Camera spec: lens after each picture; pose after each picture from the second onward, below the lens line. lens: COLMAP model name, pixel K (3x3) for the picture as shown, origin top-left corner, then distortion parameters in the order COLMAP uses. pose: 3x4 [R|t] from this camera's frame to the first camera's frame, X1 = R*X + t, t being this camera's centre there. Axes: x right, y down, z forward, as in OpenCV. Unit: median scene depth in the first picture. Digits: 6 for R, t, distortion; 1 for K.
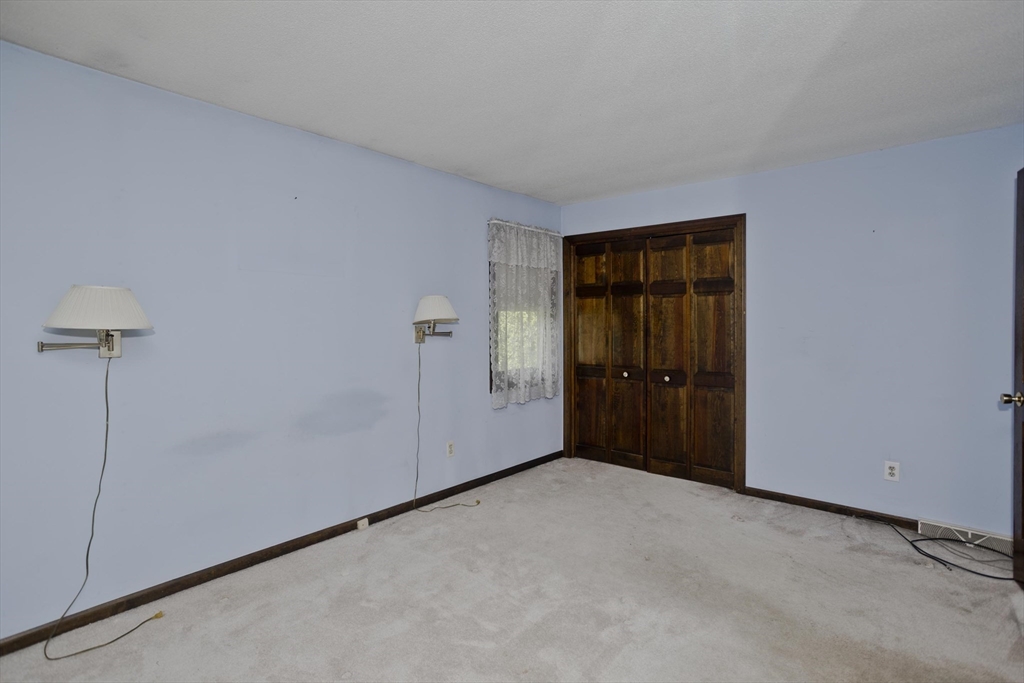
lens RADIAL K [[492.1, 0, 505.4], [0, 492.1, 334.5], [0, 0, 1]] dist [-0.018852, 0.004688]
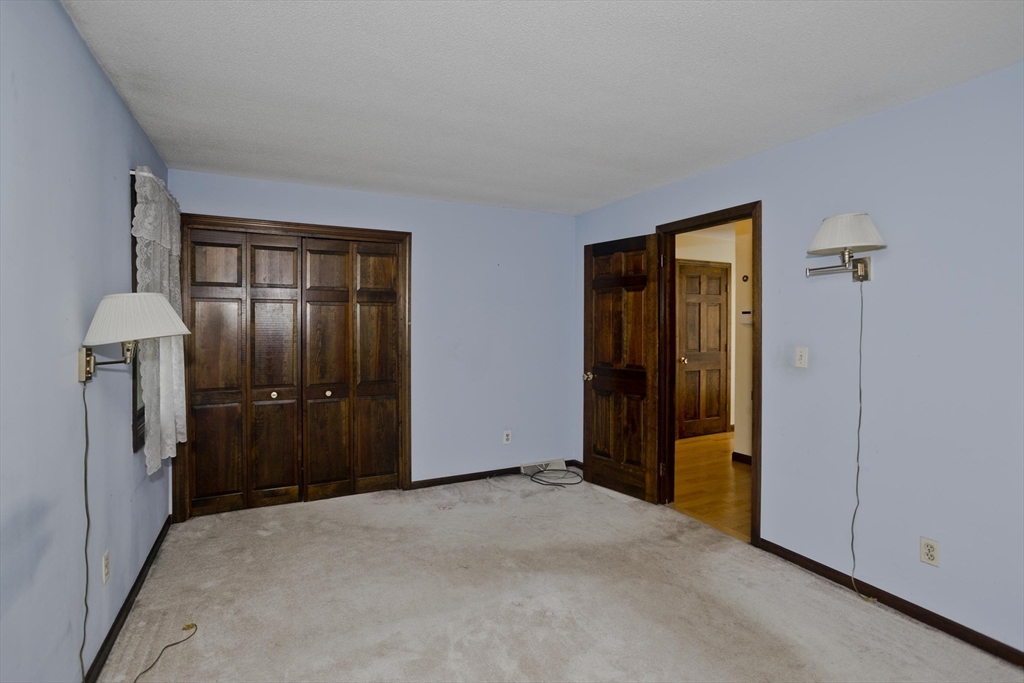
lens RADIAL K [[492.1, 0, 507.1], [0, 492.1, 336.5], [0, 0, 1]] dist [-0.018852, 0.004688]
pose [[0.396388, -0.016467, 0.917935, -0.403327], [0.020561, 0.999748, 0.009056, -0.019275], [-0.917853, 0.015283, 0.396627, 0.340203]]
